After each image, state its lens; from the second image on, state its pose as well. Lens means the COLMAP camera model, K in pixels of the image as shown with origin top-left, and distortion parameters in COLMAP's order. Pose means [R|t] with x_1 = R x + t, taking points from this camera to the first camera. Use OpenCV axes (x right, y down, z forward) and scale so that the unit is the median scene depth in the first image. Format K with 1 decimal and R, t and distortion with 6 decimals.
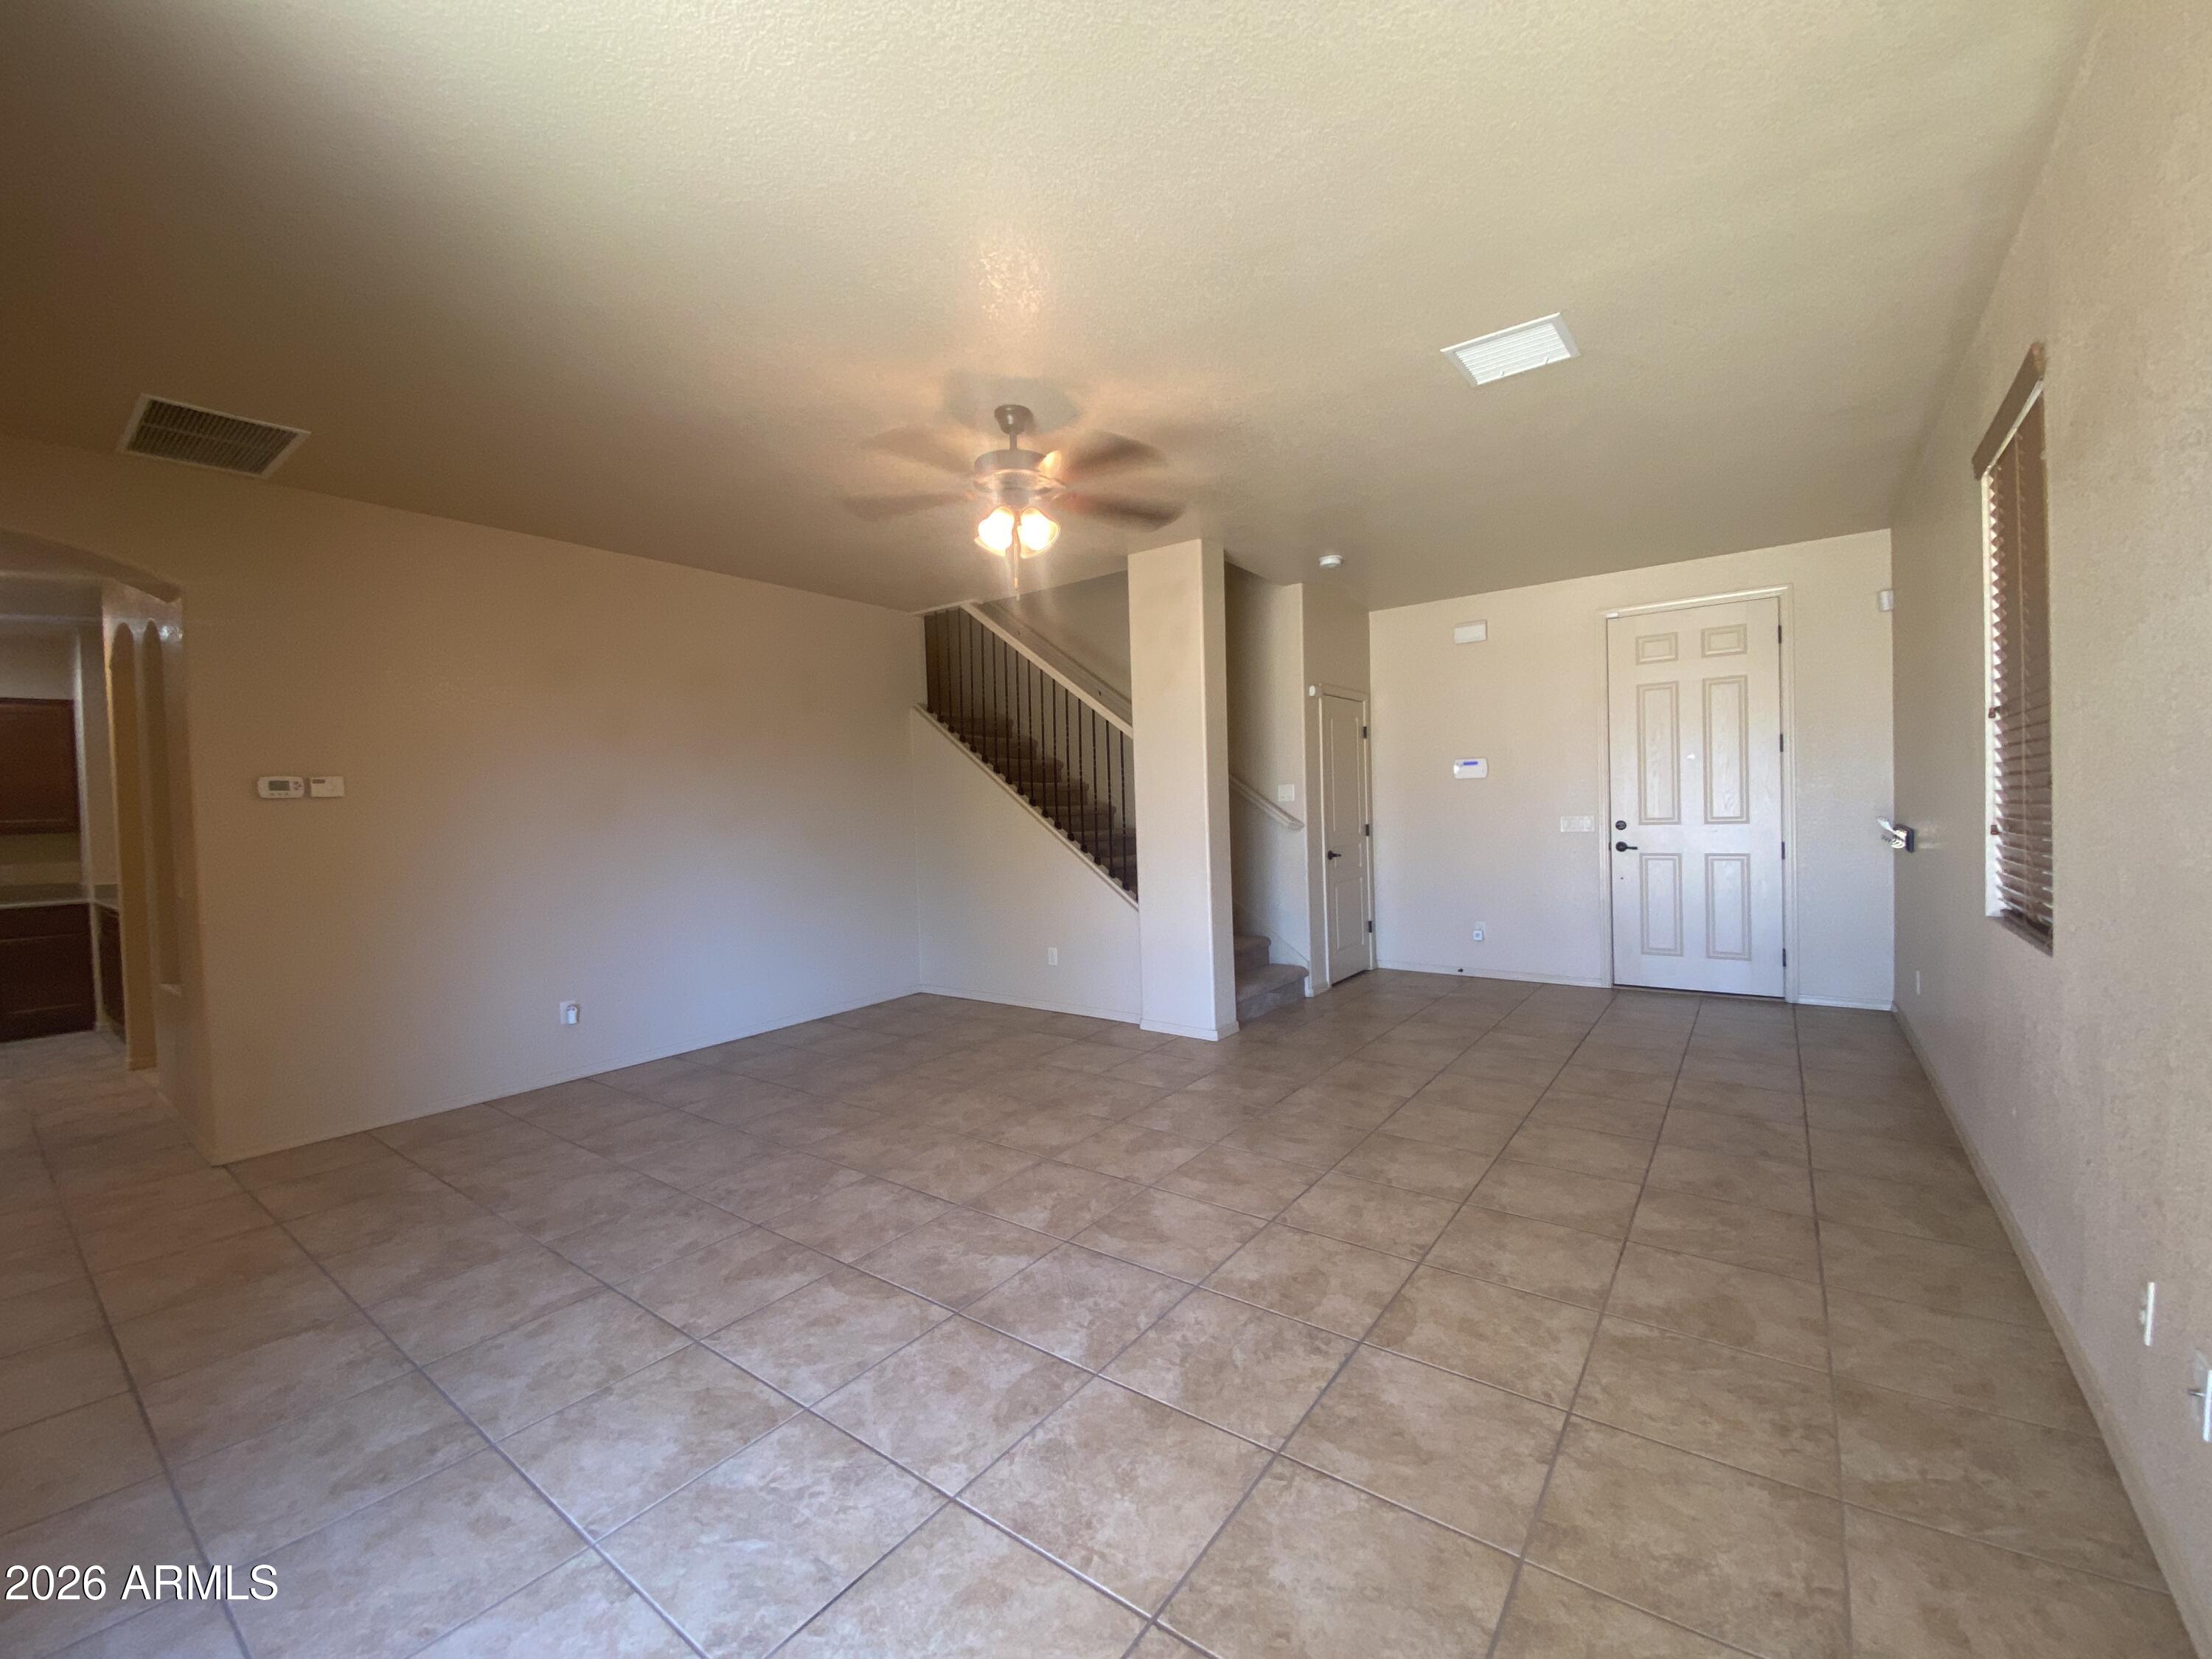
lens RADIAL K [[896.7, 0, 1103.3], [0, 896.7, 821.6], [0, 0, 1]] dist [0.035795, -0.024116]
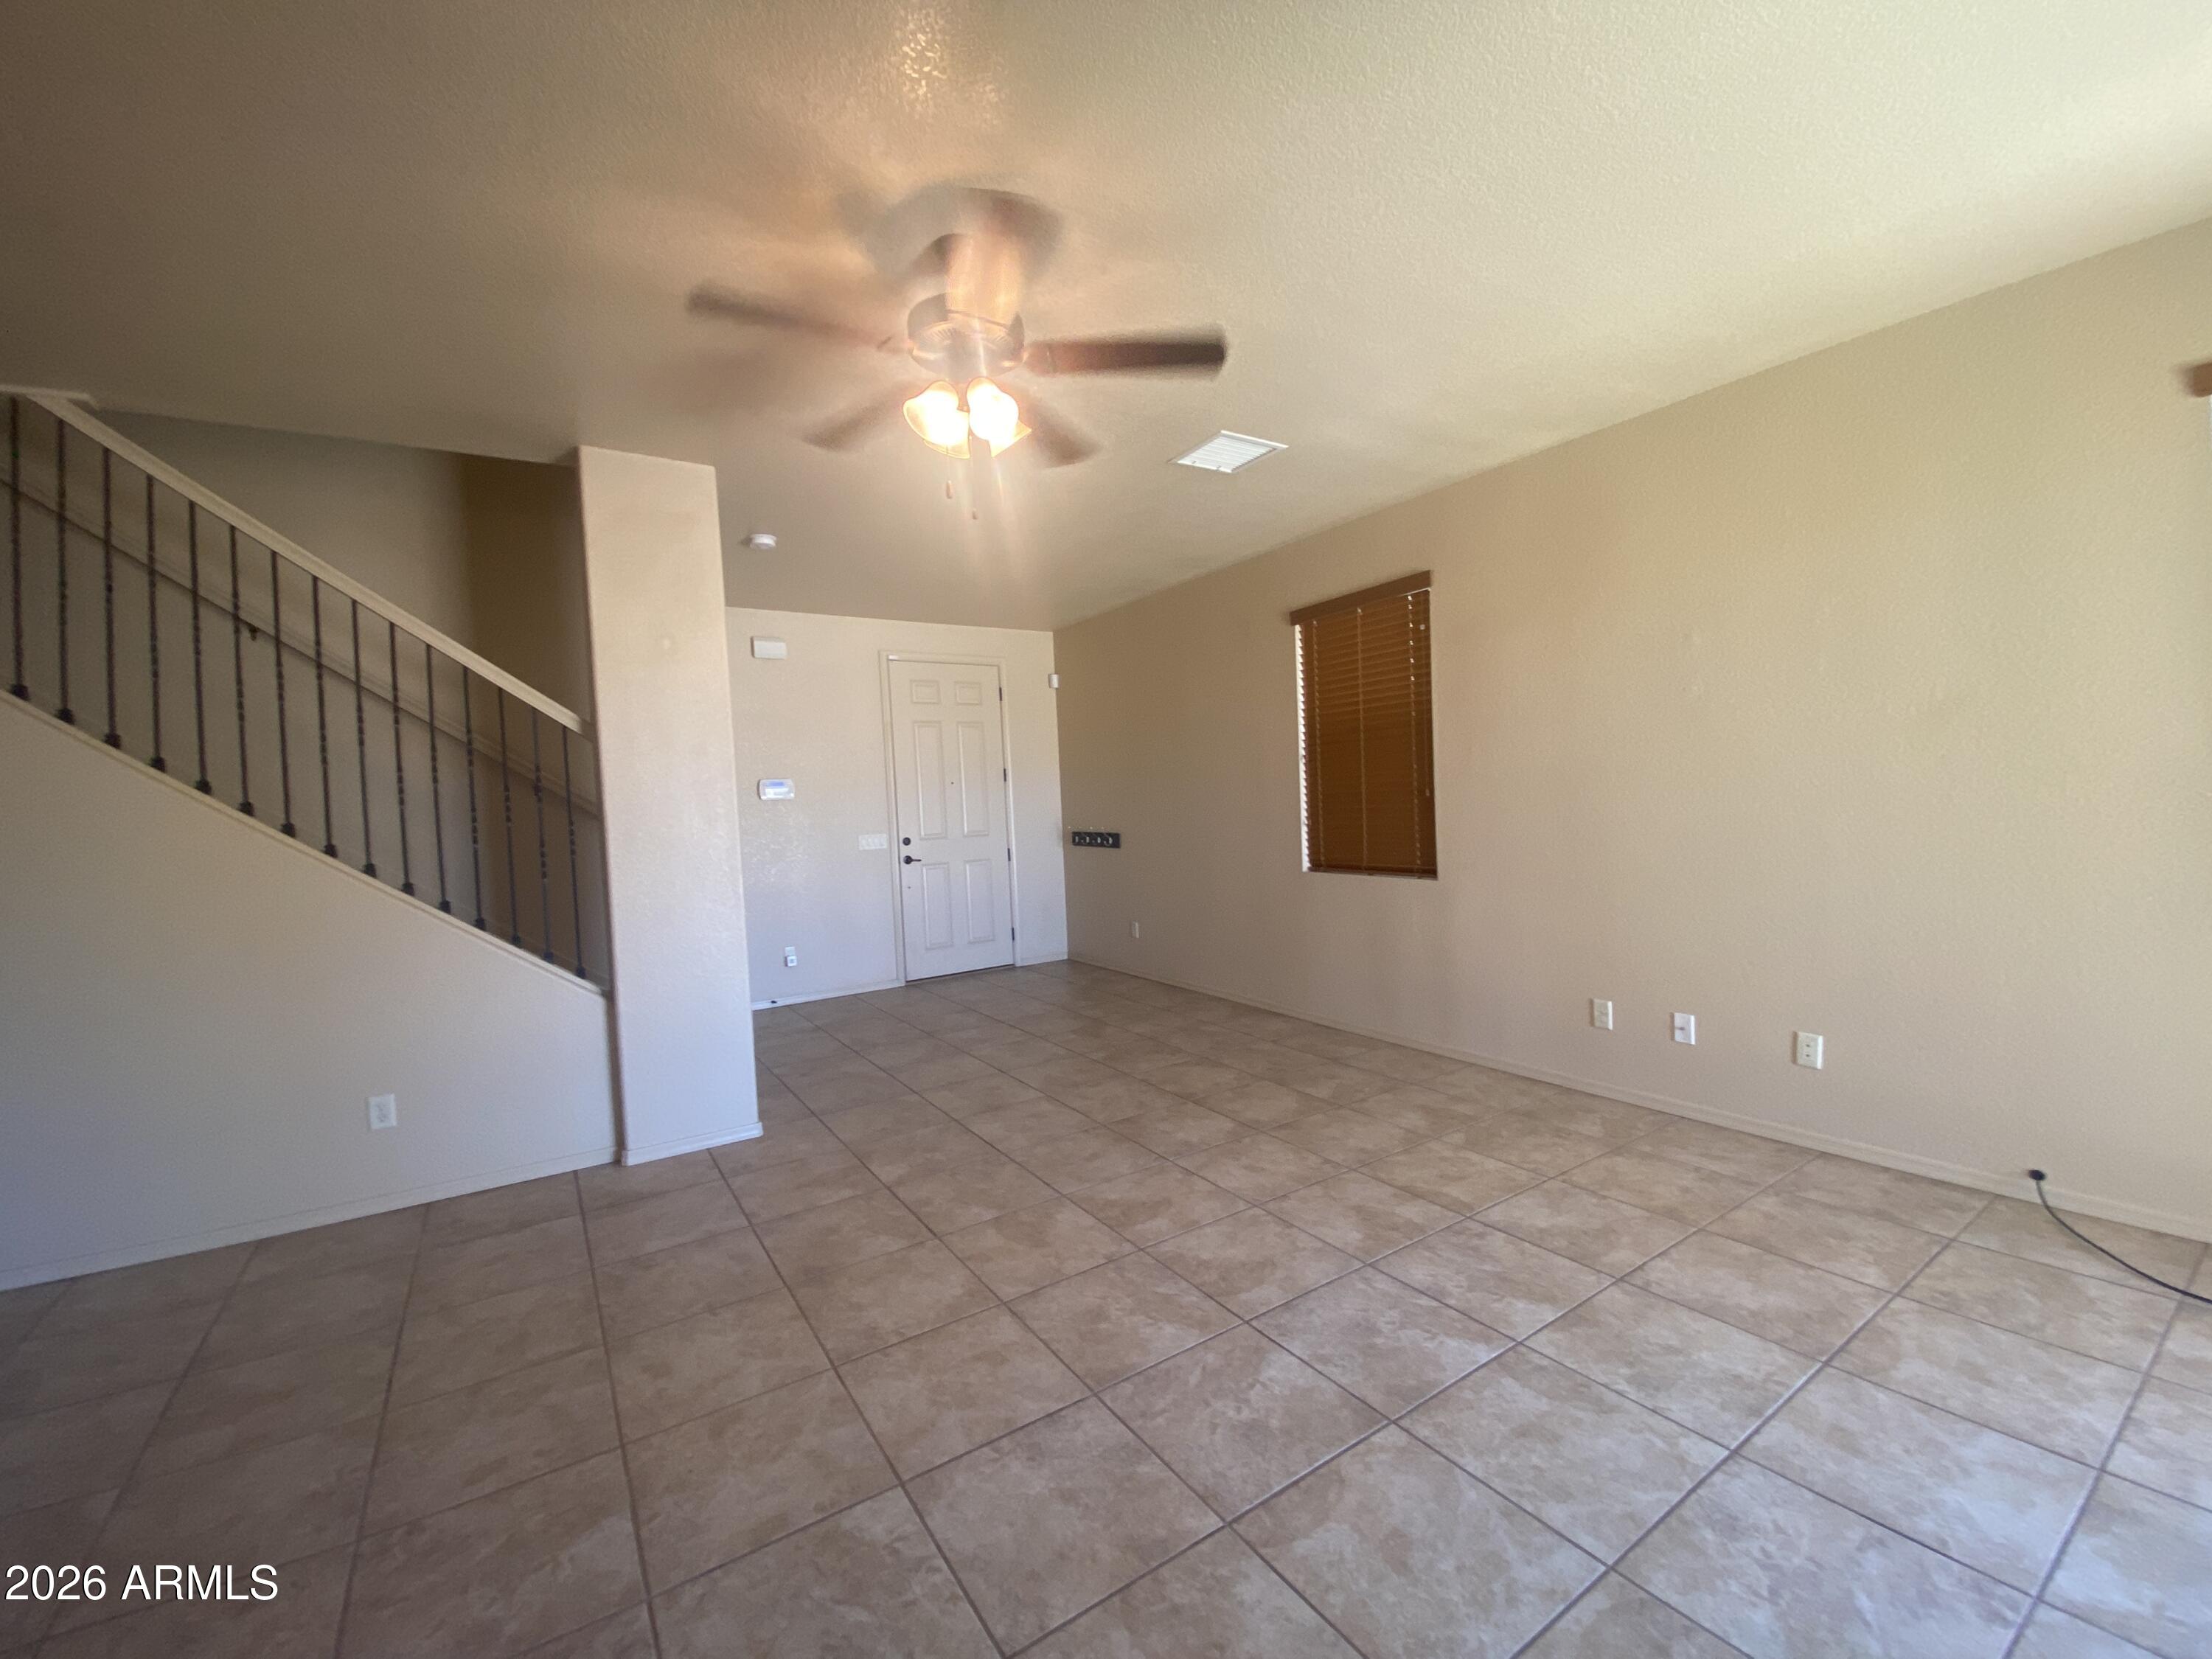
lens RADIAL K [[896.7, 0, 1103.3], [0, 896.7, 821.6], [0, 0, 1]] dist [0.035795, -0.024116]
pose [[0.346849, -0.010270, 0.937865, -0.881925], [0.048919, 0.998777, -0.007155, -0.001206], [-0.936644, 0.048361, 0.346927, 0.816269]]
